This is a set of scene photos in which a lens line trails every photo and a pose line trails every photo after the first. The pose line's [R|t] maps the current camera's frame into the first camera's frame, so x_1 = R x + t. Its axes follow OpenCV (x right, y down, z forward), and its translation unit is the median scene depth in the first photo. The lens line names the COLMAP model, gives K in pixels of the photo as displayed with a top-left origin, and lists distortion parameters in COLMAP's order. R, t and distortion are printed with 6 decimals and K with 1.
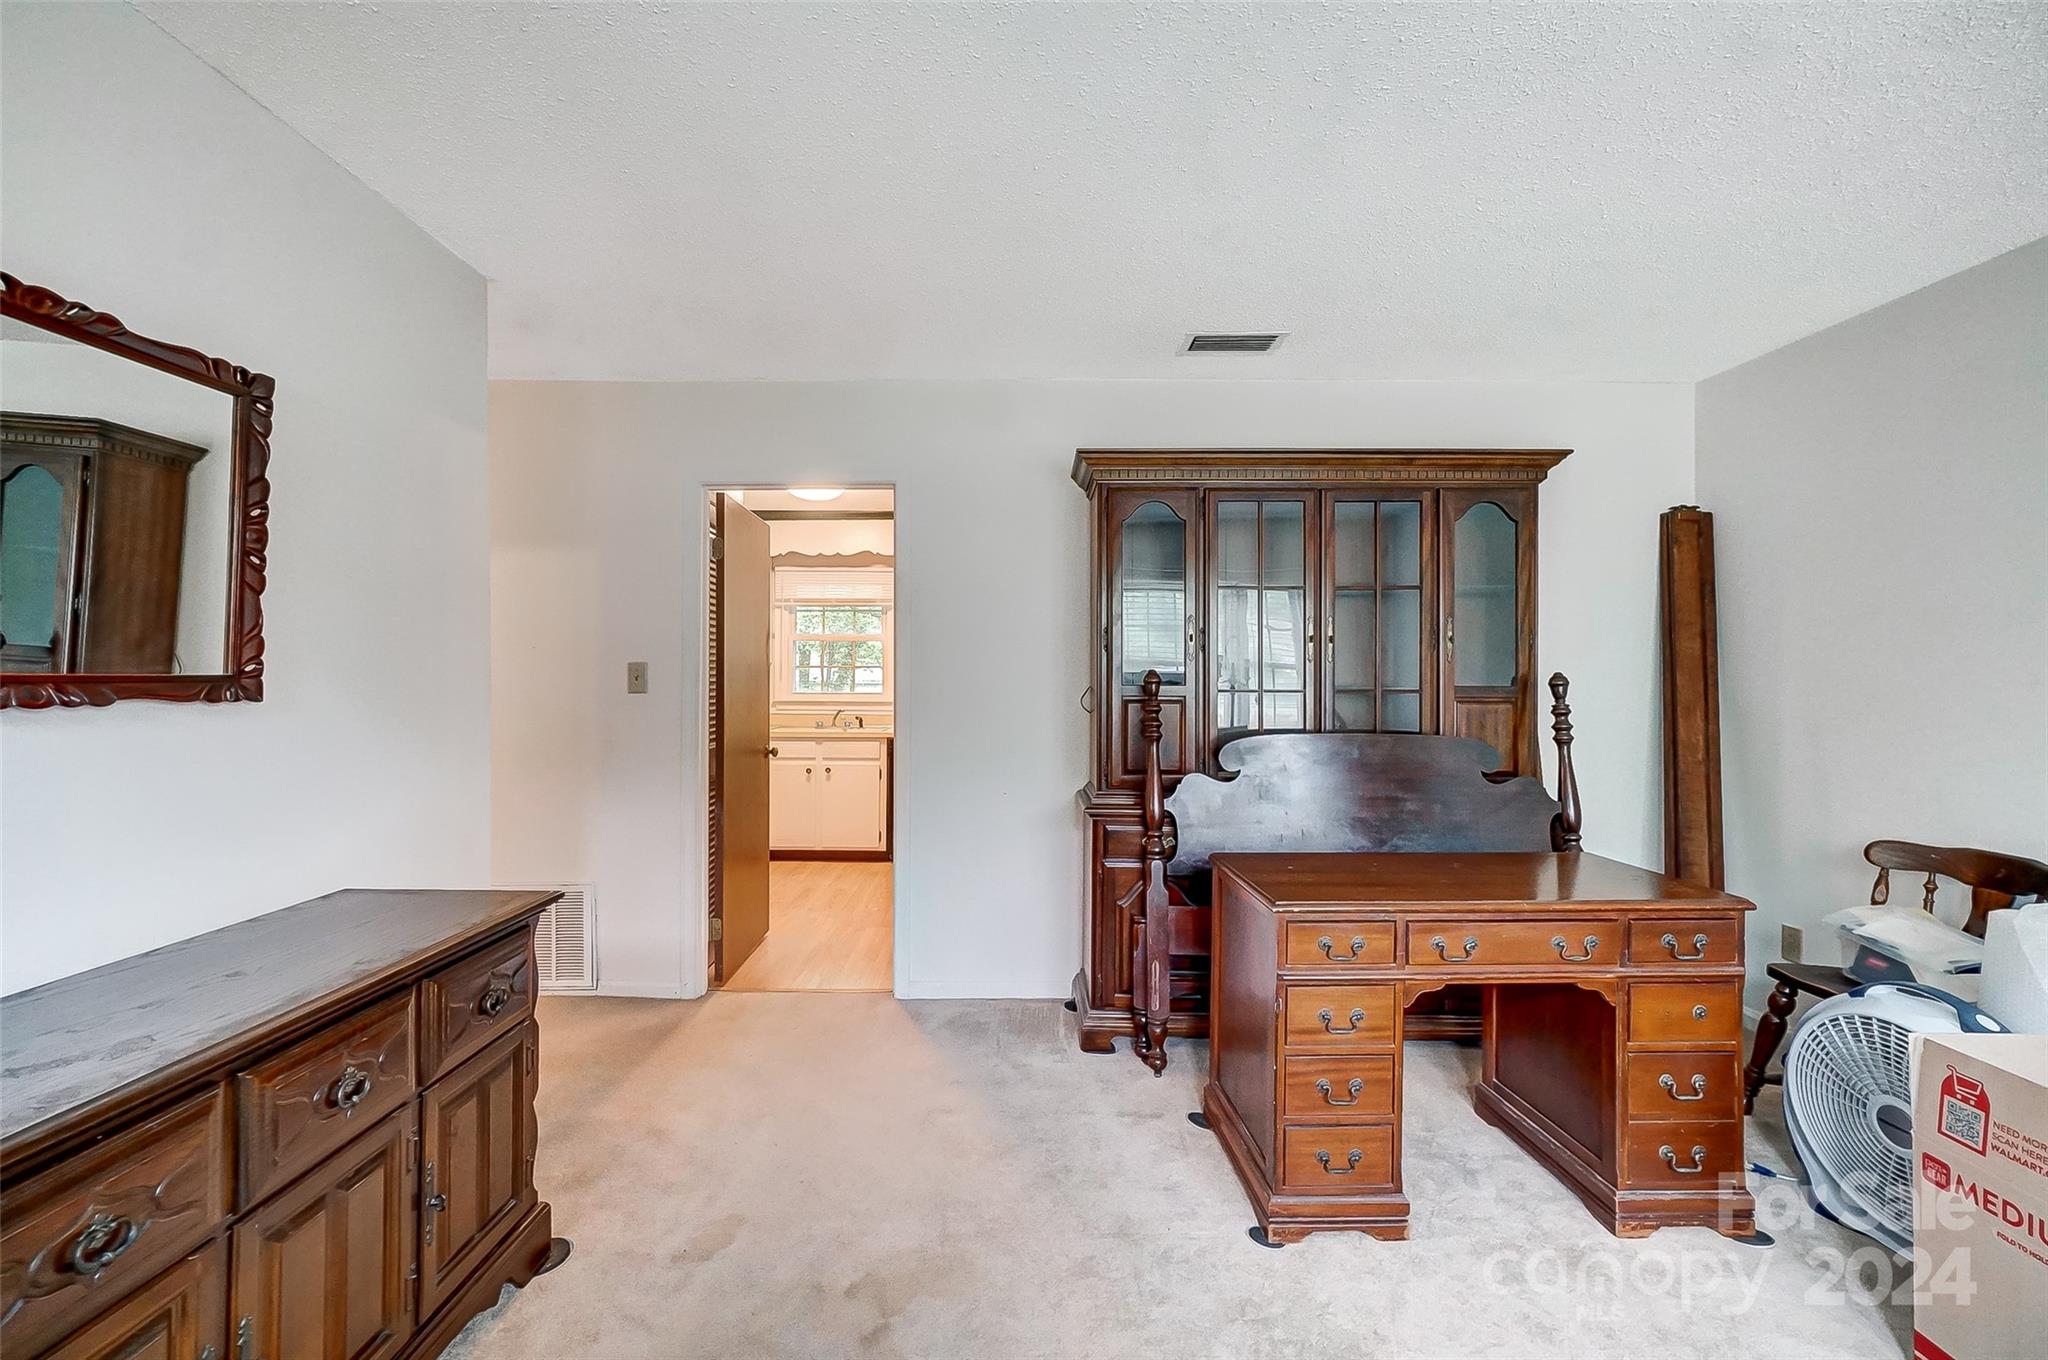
lens RADIAL K [[932.0, 0, 1004.6], [0, 932.0, 682.1], [0, 0, 1]] dist [-0.052521, 0.025622]
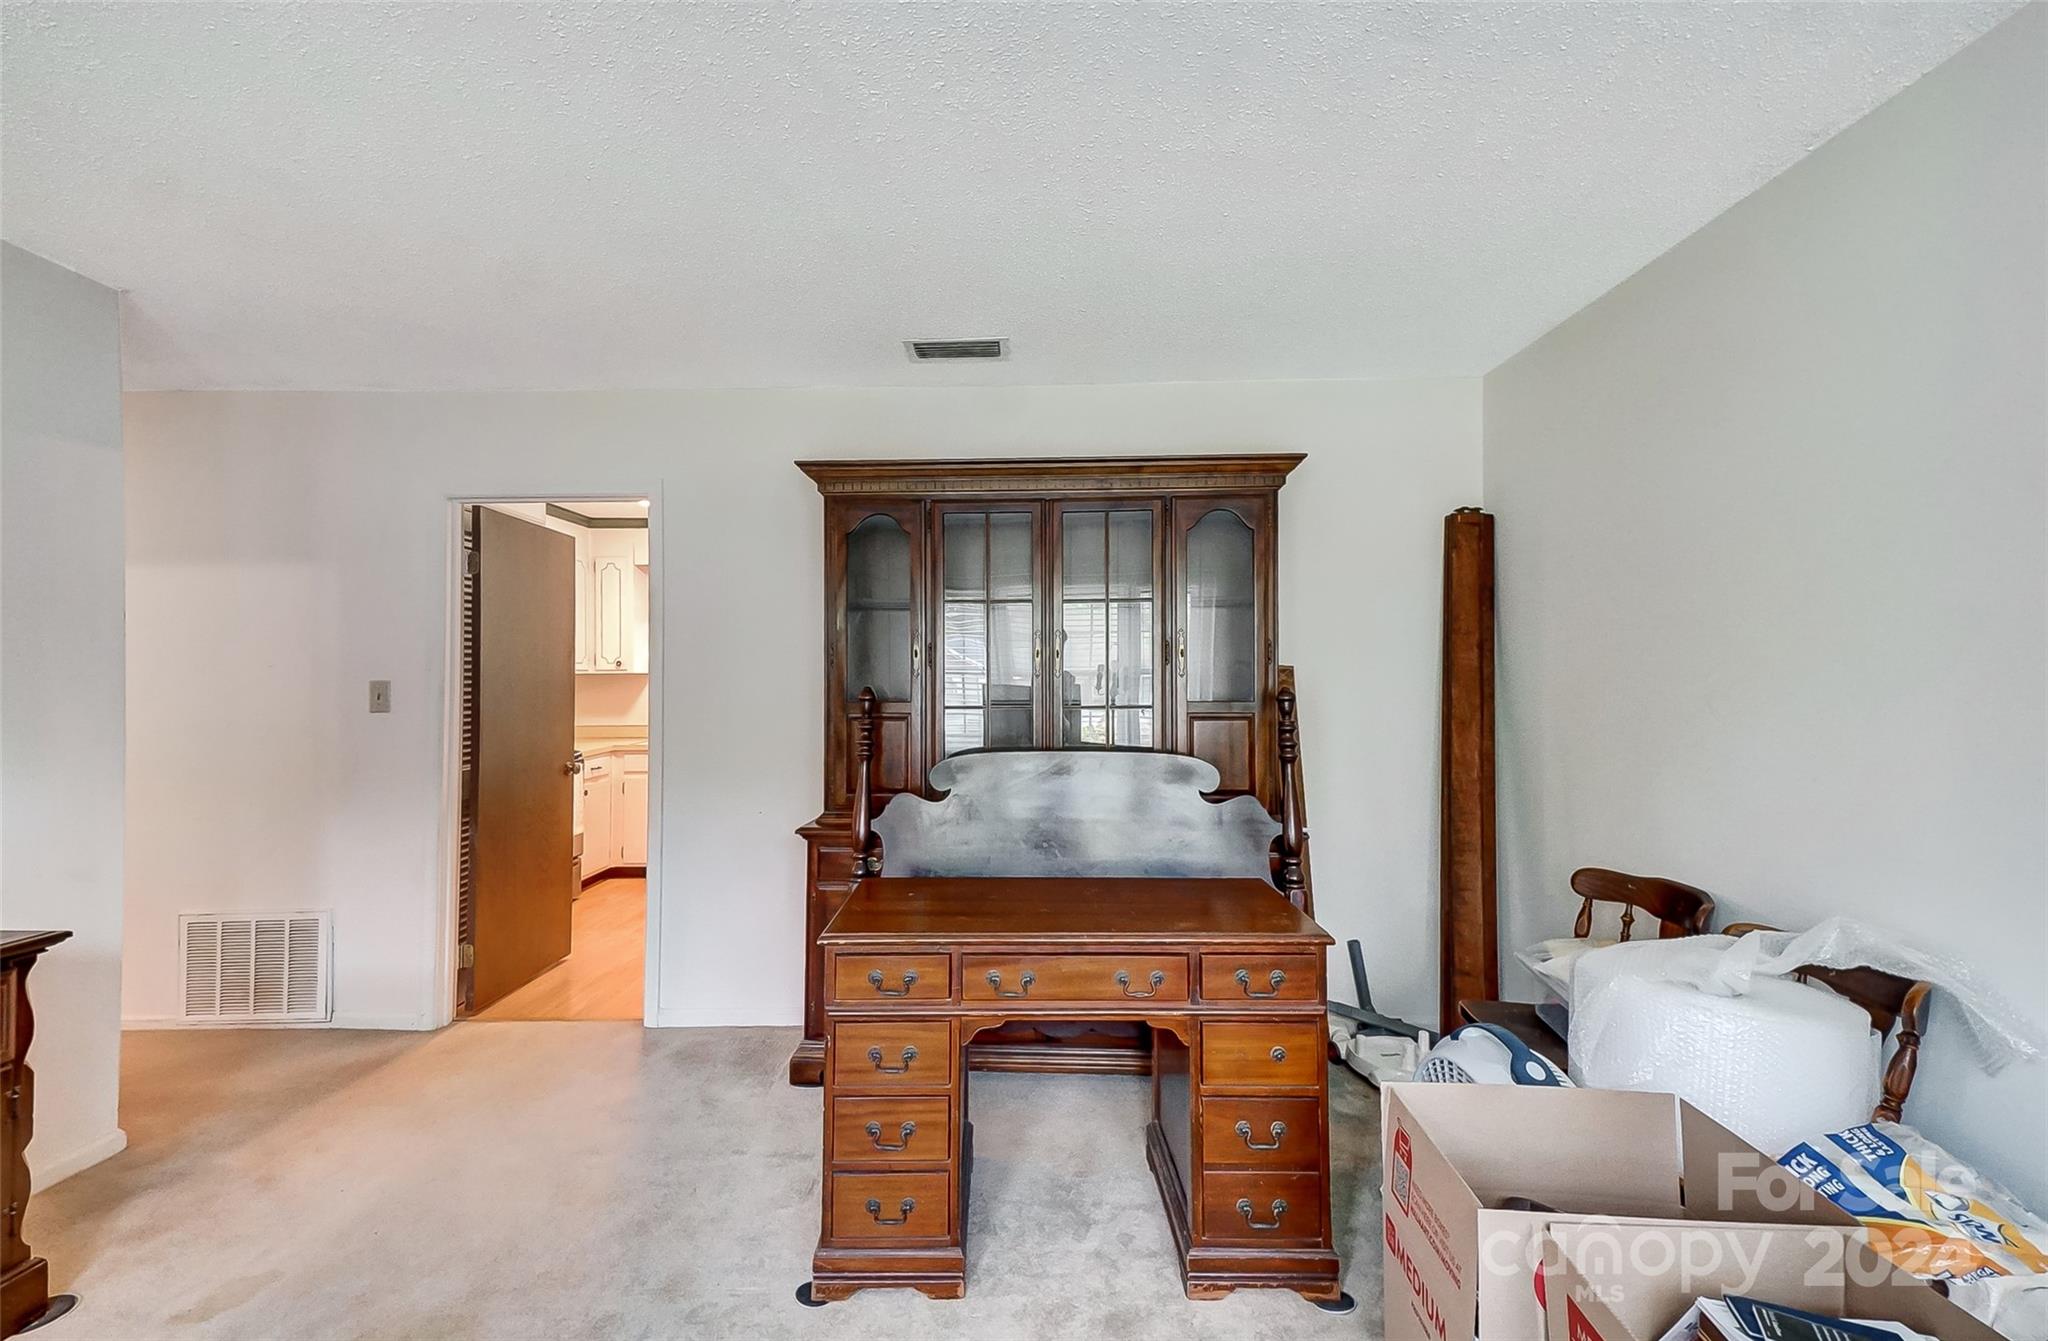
lens RADIAL K [[952.9, 0, 1088.1], [0, 952.9, 674.6], [0, 0, 1]] dist [0.055501, -0.040165]
pose [[0.999788, -0.006472, -0.019554, 0.420820], [0.006314, 0.999947, -0.008095, -0.017062], [0.019606, 0.007970, 0.999776, -0.002427]]
